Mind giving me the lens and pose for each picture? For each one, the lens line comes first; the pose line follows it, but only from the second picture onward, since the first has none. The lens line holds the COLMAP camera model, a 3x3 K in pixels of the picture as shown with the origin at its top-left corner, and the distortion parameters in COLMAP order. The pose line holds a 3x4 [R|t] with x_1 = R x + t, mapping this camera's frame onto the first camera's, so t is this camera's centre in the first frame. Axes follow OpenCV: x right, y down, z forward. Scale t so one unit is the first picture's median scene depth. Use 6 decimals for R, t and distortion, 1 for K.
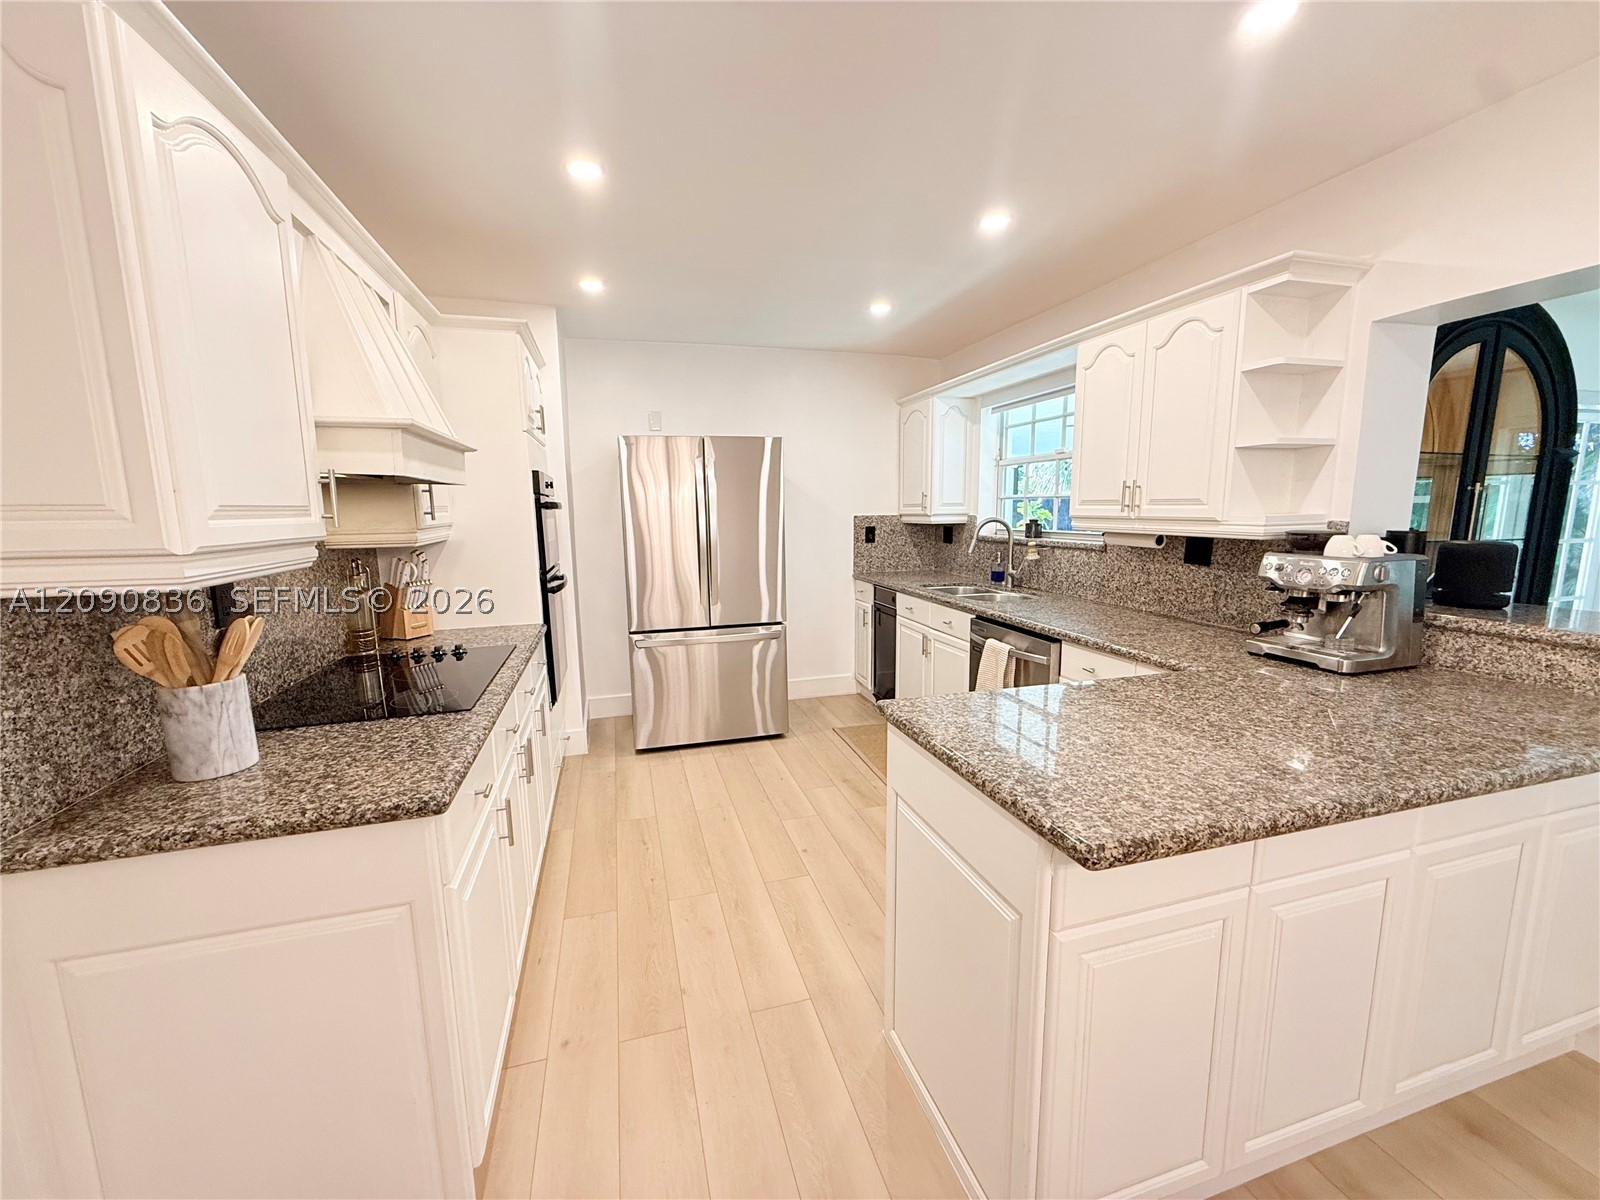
lens RADIAL K [[634.5, 0, 794.2], [0, 634.5, 599.4], [0, 0, 1]] dist [-0.000299, -0.000182]
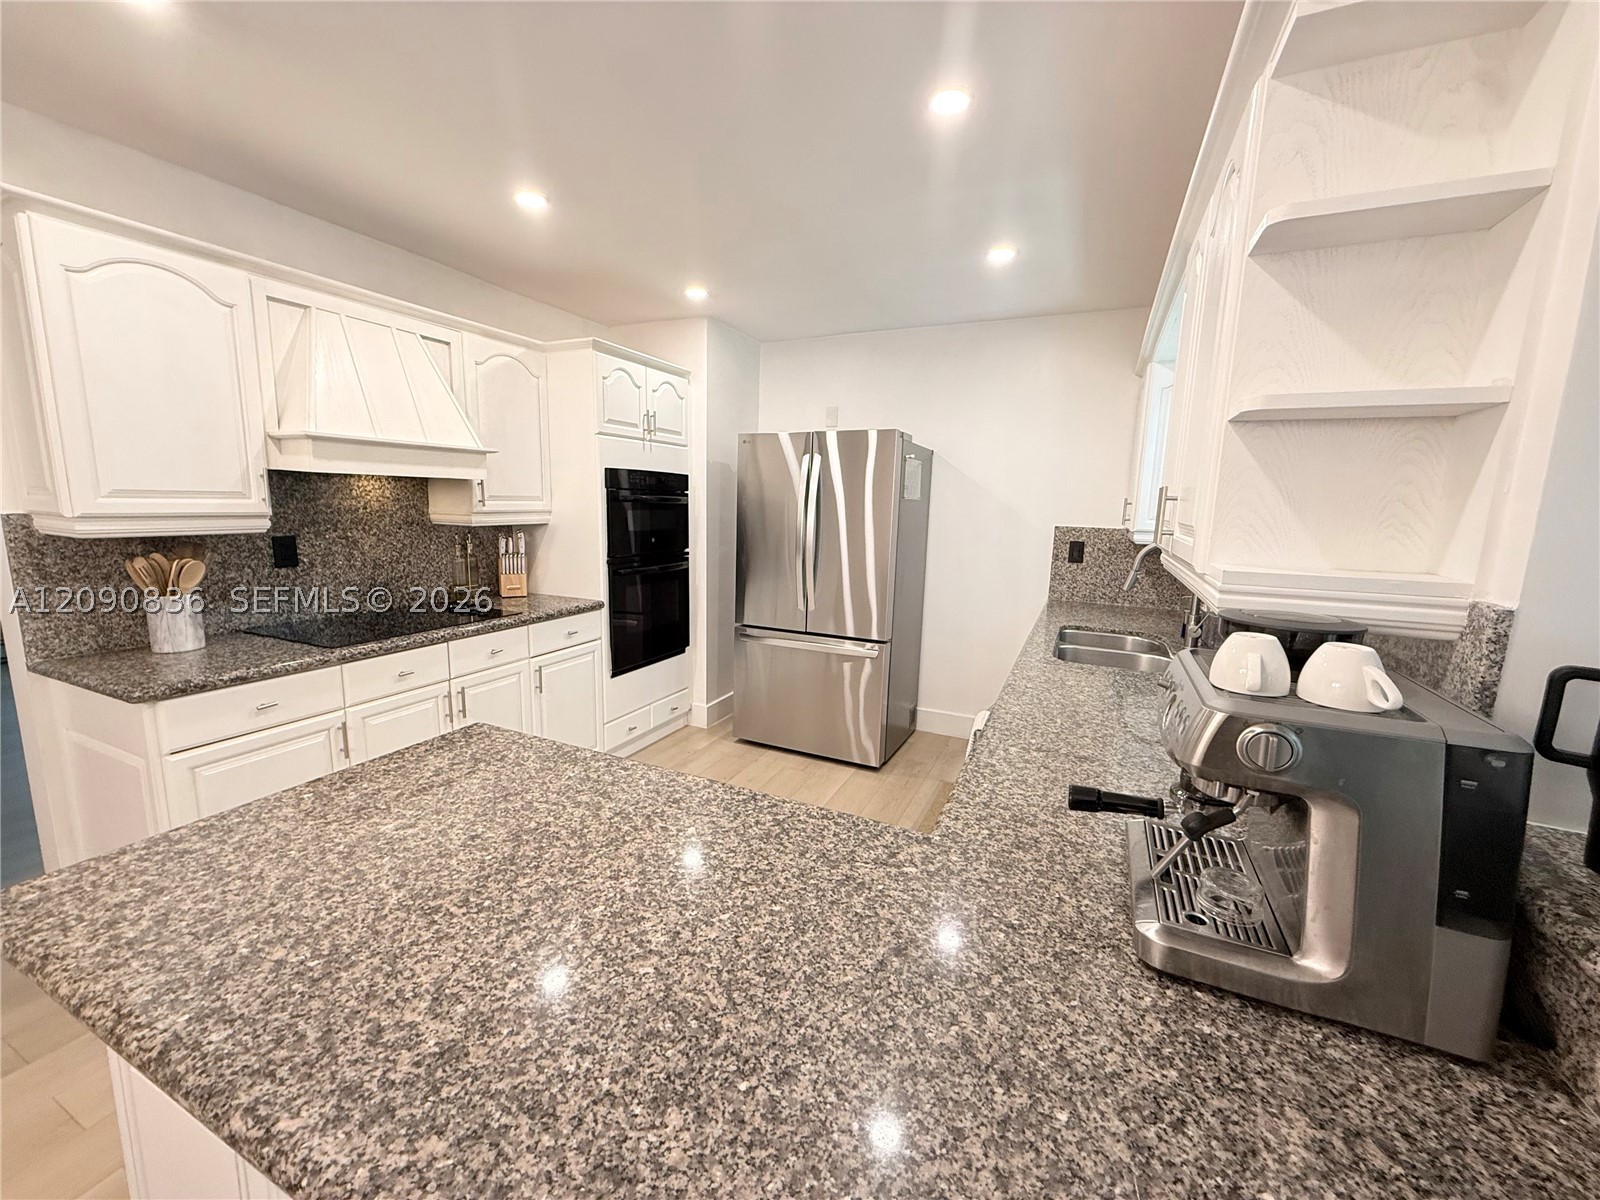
lens RADIAL K [[634.5, 0, 794.2], [0, 634.5, 599.4], [0, 0, 1]] dist [-0.000299, -0.000182]
pose [[0.754107, 0.134122, -0.642911, 0.582791], [-0.130630, 0.989997, 0.053307, -0.068784], [0.643630, 0.043784, 0.764084, 0.330283]]
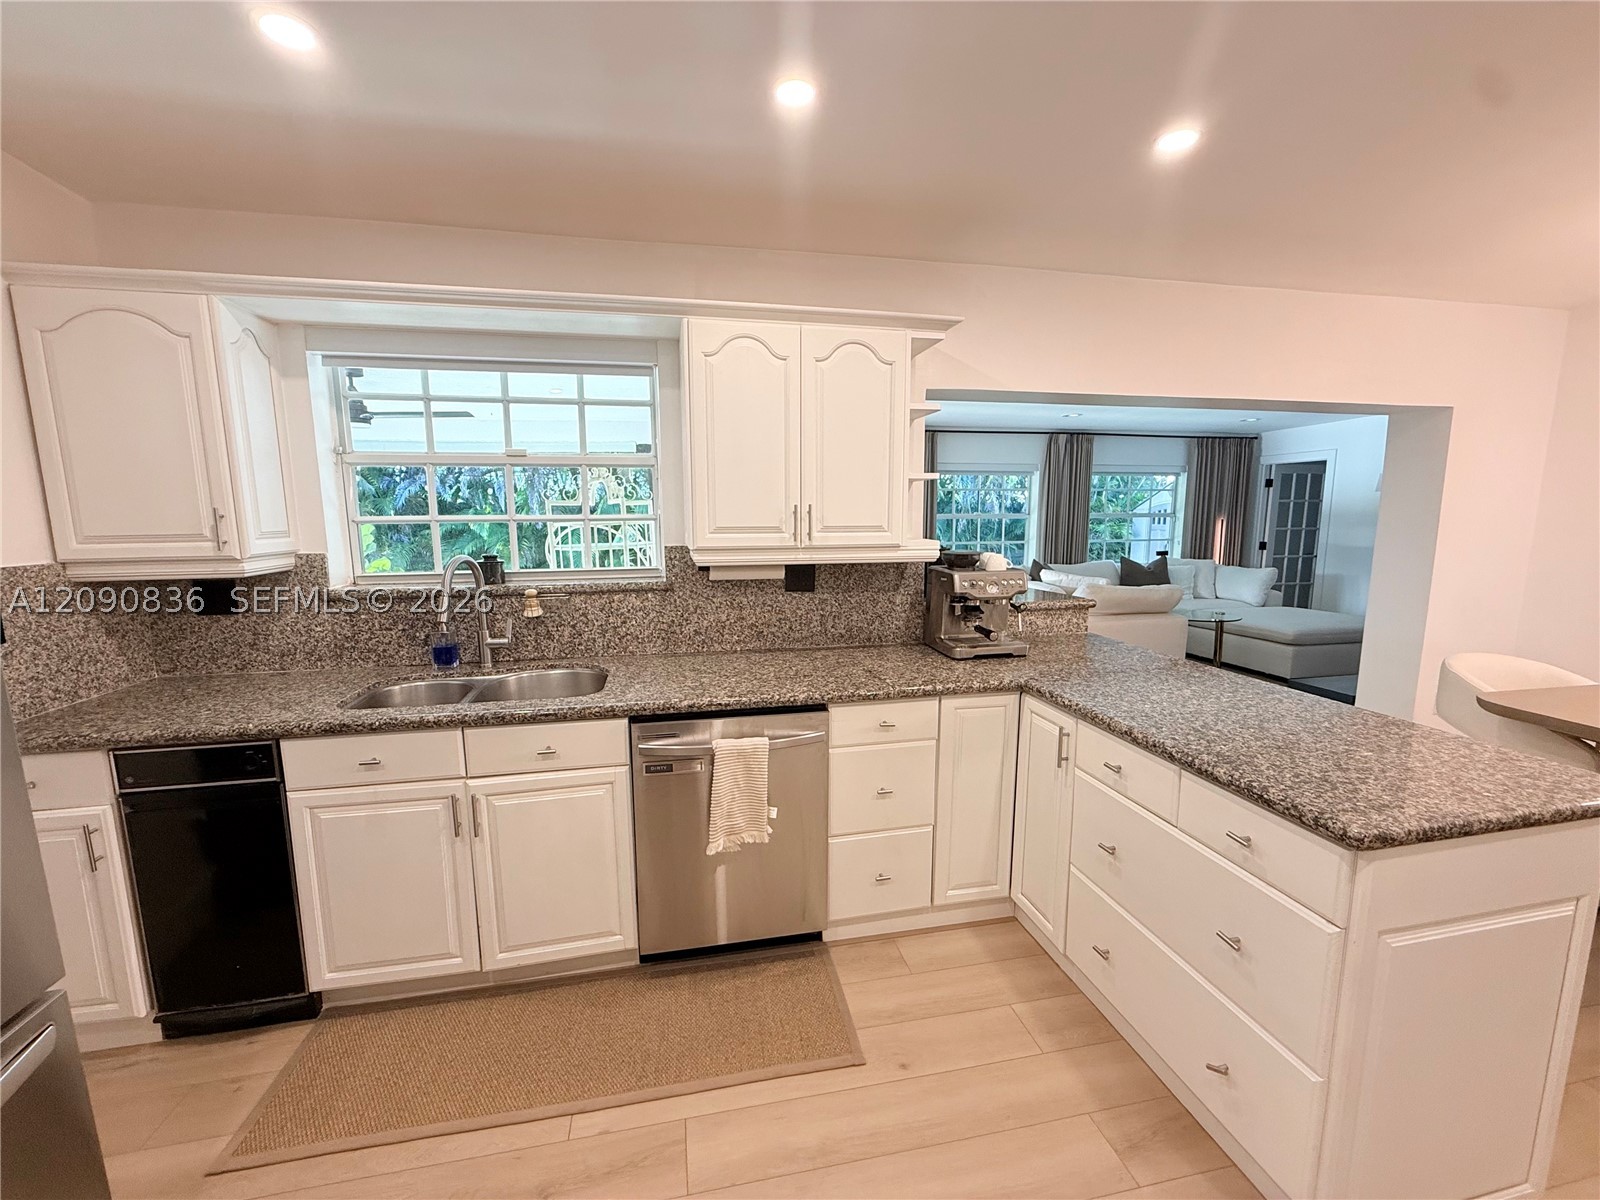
lens RADIAL K [[634.5, 0, 794.2], [0, 634.5, 599.4], [0, 0, 1]] dist [-0.000299, -0.000182]
pose [[0.079352, -0.126133, 0.988835, -0.311632], [0.149666, 0.982226, 0.113280, -0.142857], [-0.985547, 0.139006, 0.096819, 0.841606]]
